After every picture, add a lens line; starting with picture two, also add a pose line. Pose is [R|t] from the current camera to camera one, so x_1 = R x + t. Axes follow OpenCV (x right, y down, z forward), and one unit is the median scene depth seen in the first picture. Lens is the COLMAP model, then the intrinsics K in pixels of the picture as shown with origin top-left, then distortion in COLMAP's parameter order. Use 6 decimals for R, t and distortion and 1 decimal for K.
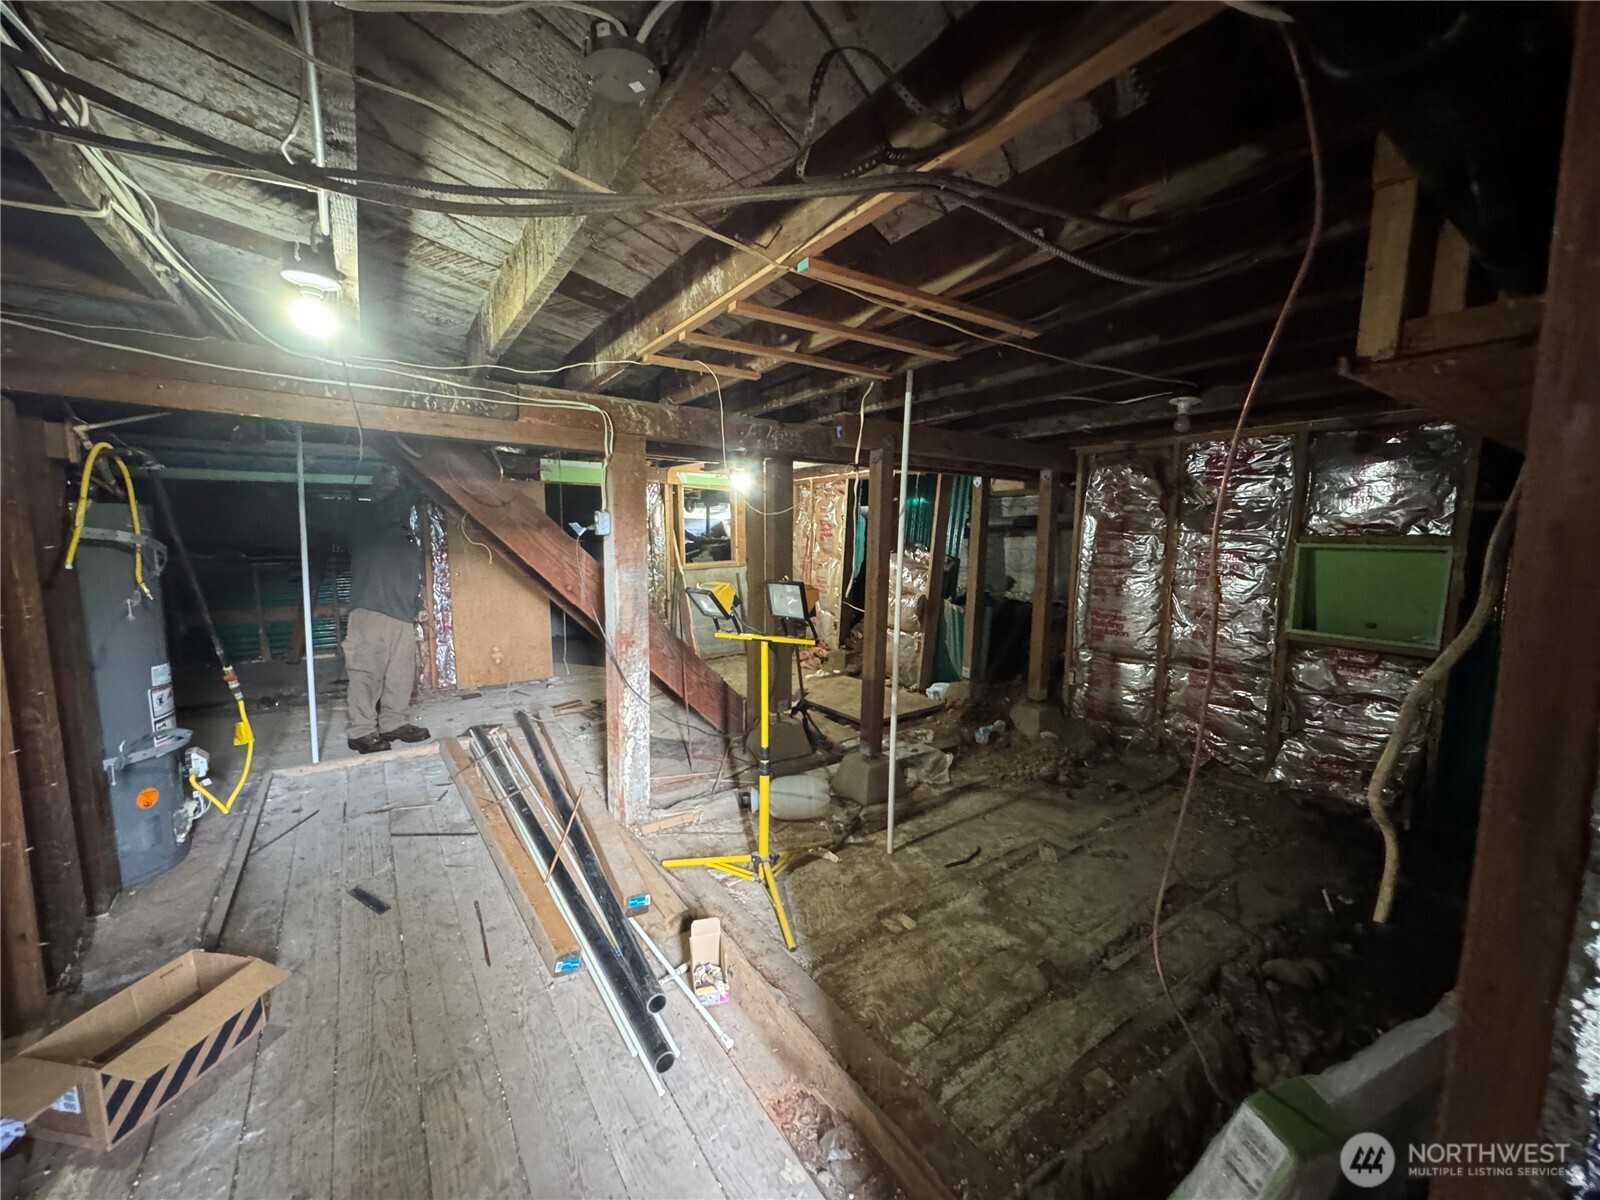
lens RADIAL K [[634.8, 0, 797.5], [0, 634.8, 603.9], [0, 0, 1]] dist [0.000850, -0.000099]
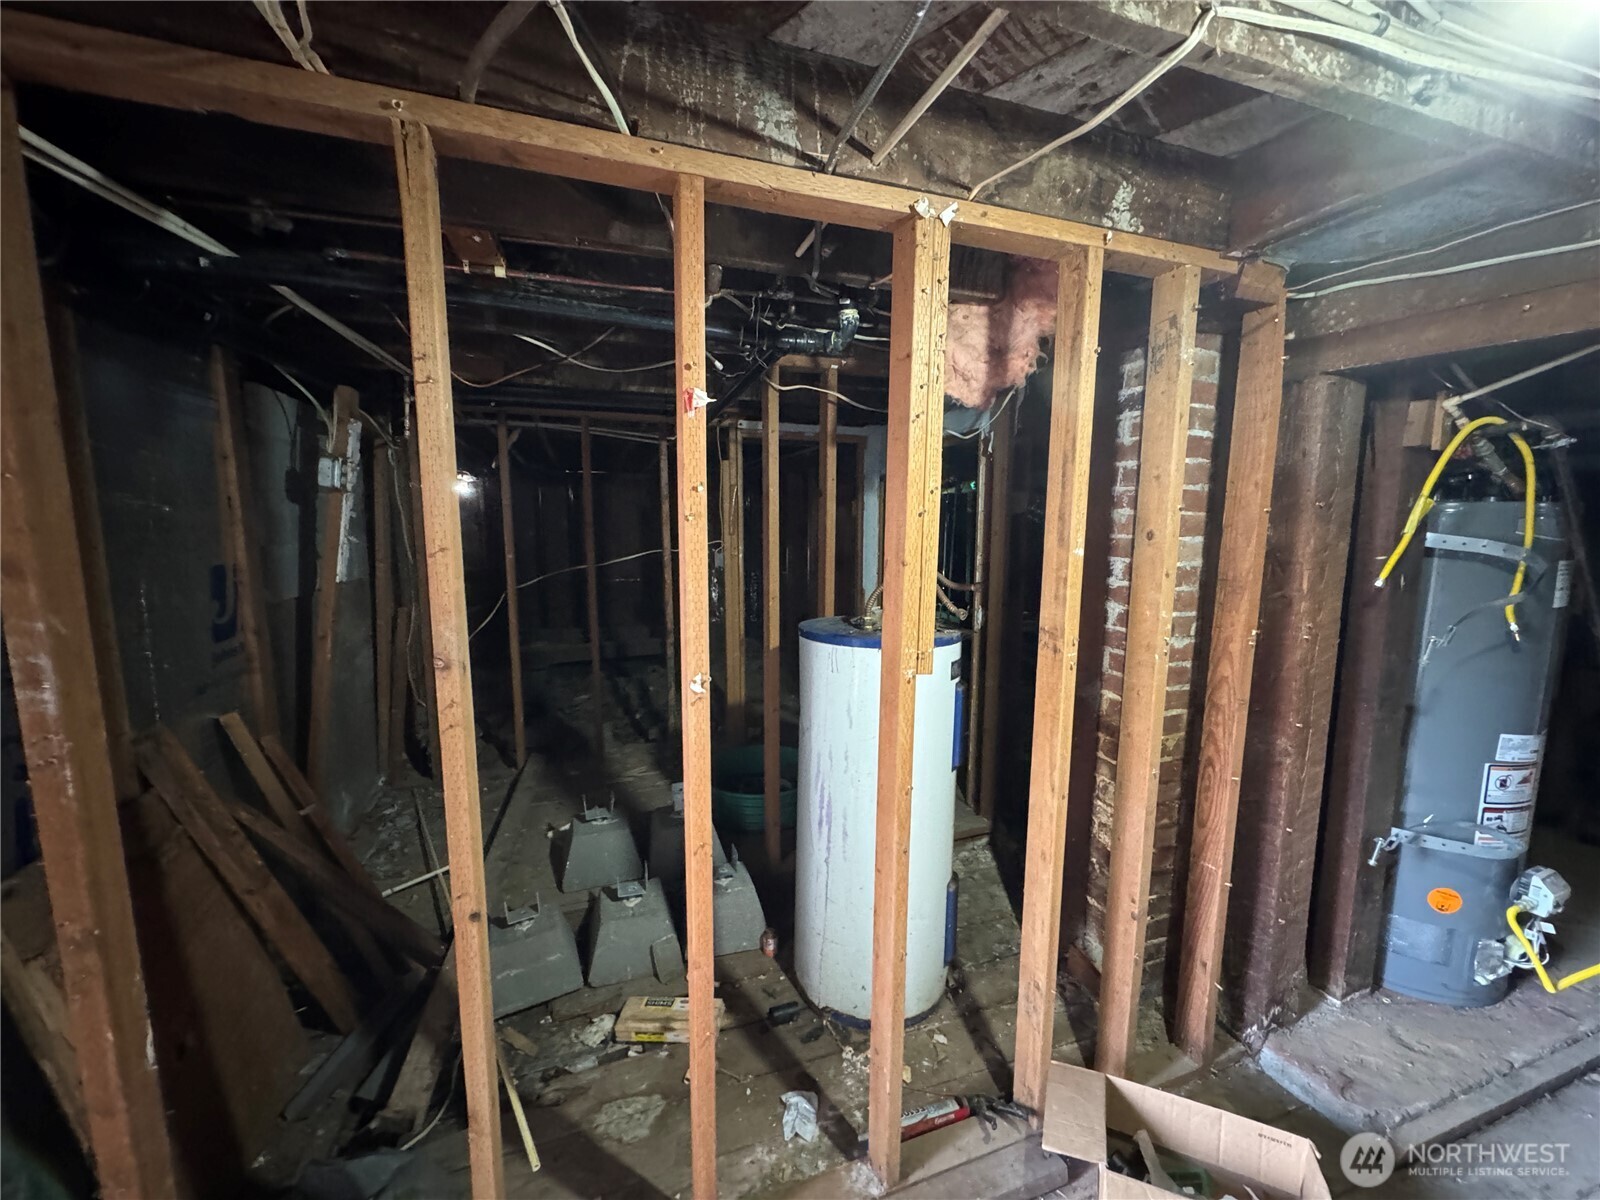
lens RADIAL K [[634.8, 0, 799.4], [0, 634.8, 596.1], [0, 0, 1]] dist [0.000850, -0.000099]
pose [[-0.269859, 0.112233, -0.956337, -0.144472], [-0.126237, 0.980488, 0.150689, -0.053987], [0.954589, 0.161389, -0.250426, 0.386387]]
